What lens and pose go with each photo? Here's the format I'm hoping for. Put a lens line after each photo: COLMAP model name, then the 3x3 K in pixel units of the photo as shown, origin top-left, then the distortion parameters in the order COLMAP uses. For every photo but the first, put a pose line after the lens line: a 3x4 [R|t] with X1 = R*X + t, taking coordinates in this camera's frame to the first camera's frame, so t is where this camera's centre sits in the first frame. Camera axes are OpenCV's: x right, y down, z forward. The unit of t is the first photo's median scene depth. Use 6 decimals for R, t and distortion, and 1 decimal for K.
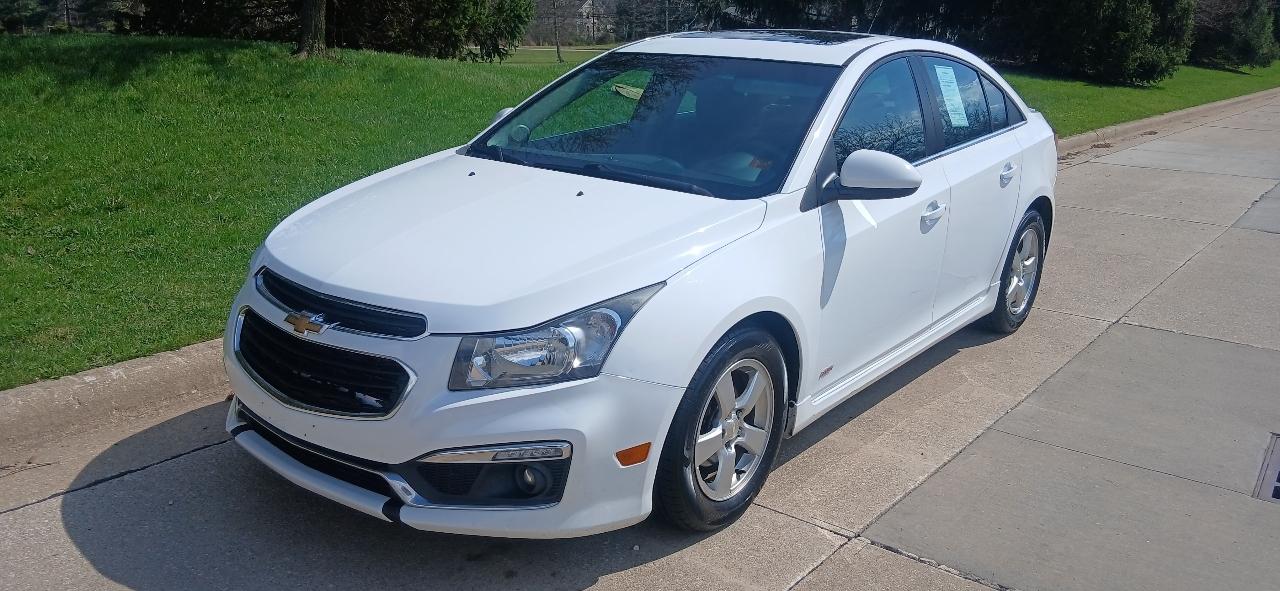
lens RADIAL K [[954.1, 0, 639.8], [0, 954.1, 311.5], [0, 0, 1]] dist [0.102124, -0.160596]
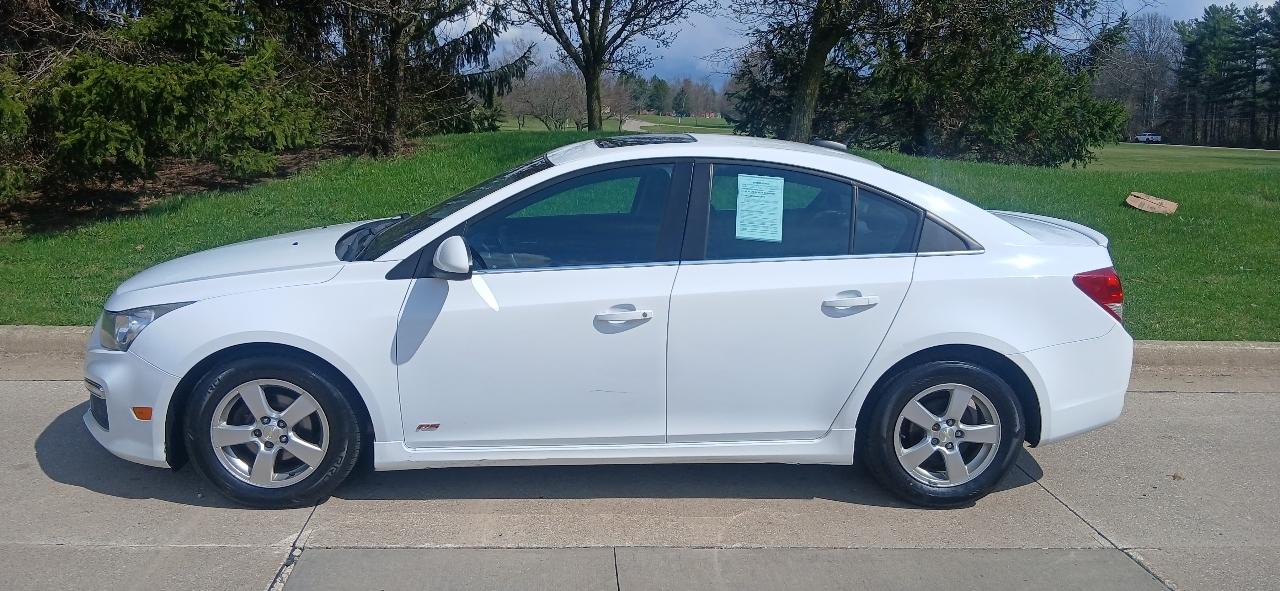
lens RADIAL K [[954.1, 0, 647.8], [0, 954.1, 300.2], [0, 0, 1]] dist [0.102124, -0.160596]
pose [[0.674223, 0.142524, -0.724645, 1.160581], [-0.221454, 0.975066, -0.014268, -0.123013], [0.704544, 0.170095, 0.688974, 0.378657]]
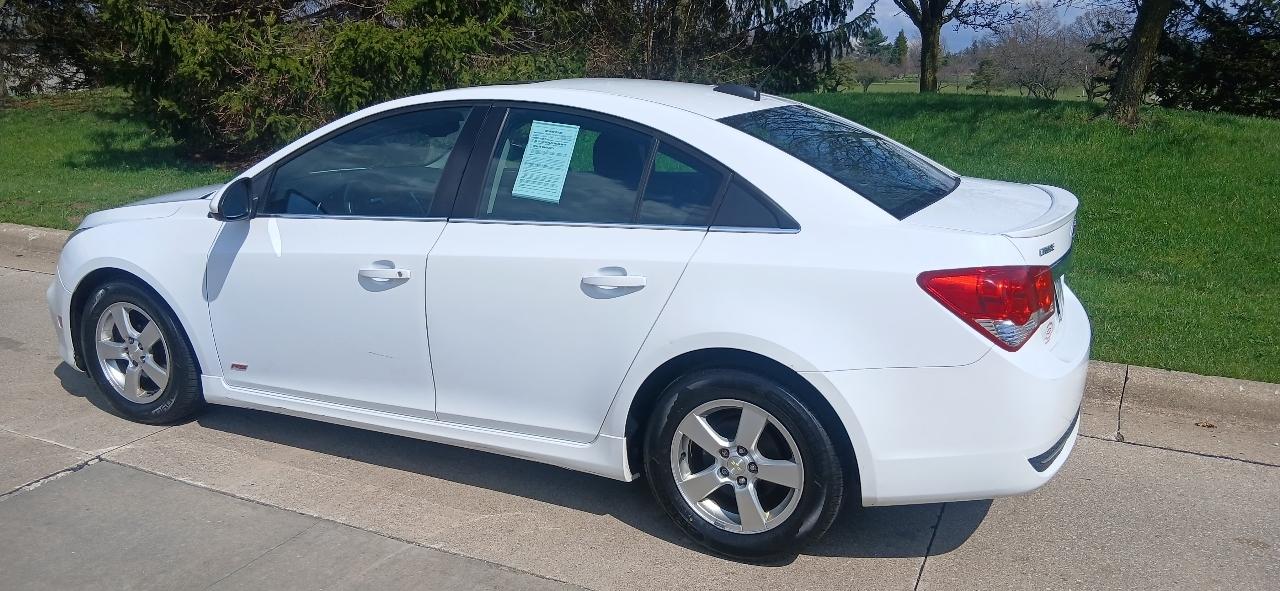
lens RADIAL K [[954.1, 0, 641.4], [0, 954.1, 300.2], [0, 0, 1]] dist [0.102124, -0.160596]
pose [[0.237723, 0.210838, -0.948174, 1.375072], [-0.284092, 0.948565, 0.139699, -0.306951], [0.928859, 0.236159, 0.285394, 1.093657]]
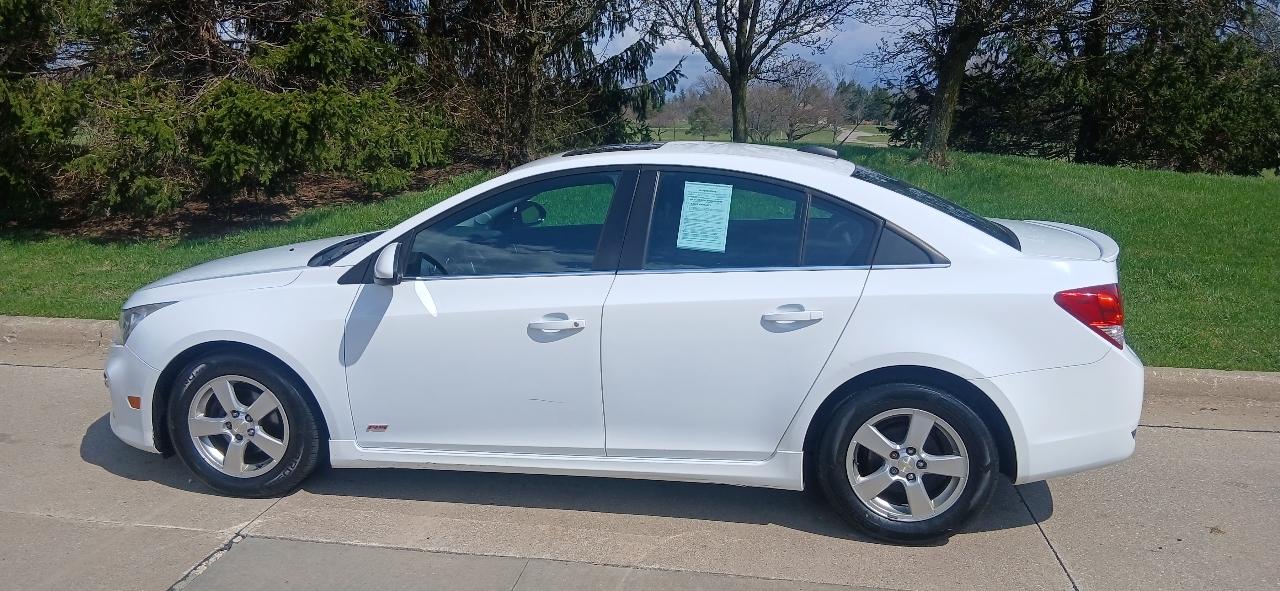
lens RADIAL K [[954.1, 0, 636.8], [0, 954.1, 294.7], [0, 0, 1]] dist [0.102124, -0.160596]
pose [[0.491643, 0.140047, -0.859461, 1.326292], [-0.241133, 0.970283, 0.020169, -0.192934], [0.836745, 0.197328, 0.510803, 0.633902]]
